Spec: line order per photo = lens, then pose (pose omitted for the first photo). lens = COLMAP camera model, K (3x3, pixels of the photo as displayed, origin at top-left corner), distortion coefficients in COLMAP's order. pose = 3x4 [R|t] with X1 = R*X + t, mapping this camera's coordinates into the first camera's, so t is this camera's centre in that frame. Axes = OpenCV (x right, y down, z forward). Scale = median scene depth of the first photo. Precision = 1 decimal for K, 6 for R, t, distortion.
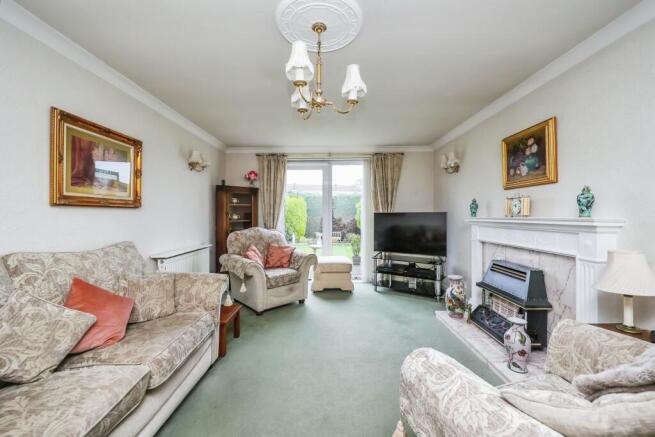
lens RADIAL K [[268.3, 0, 327.5], [0, 268.3, 218.5], [0, 0, 1]] dist [0.000395, 0.000091]
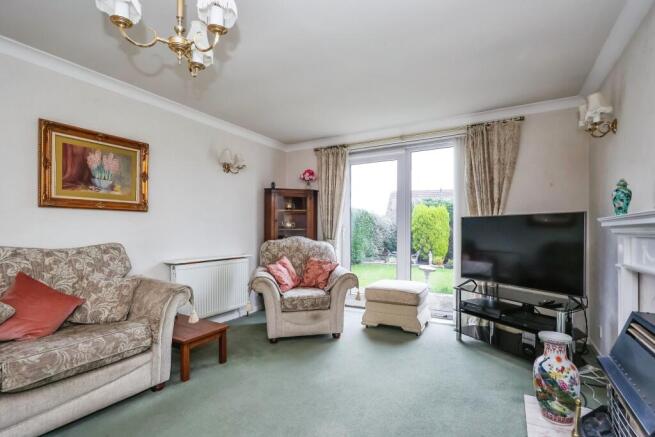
lens RADIAL K [[317.7, 0, 327.2], [0, 317.7, 231.6], [0, 0, 1]] dist [0.001040, 0.000130]
pose [[0.866974, 0.007947, -0.498289, 0.316795], [-0.011740, 0.999921, -0.004481, 0.022328], [0.498214, 0.009735, 0.866999, 0.212673]]
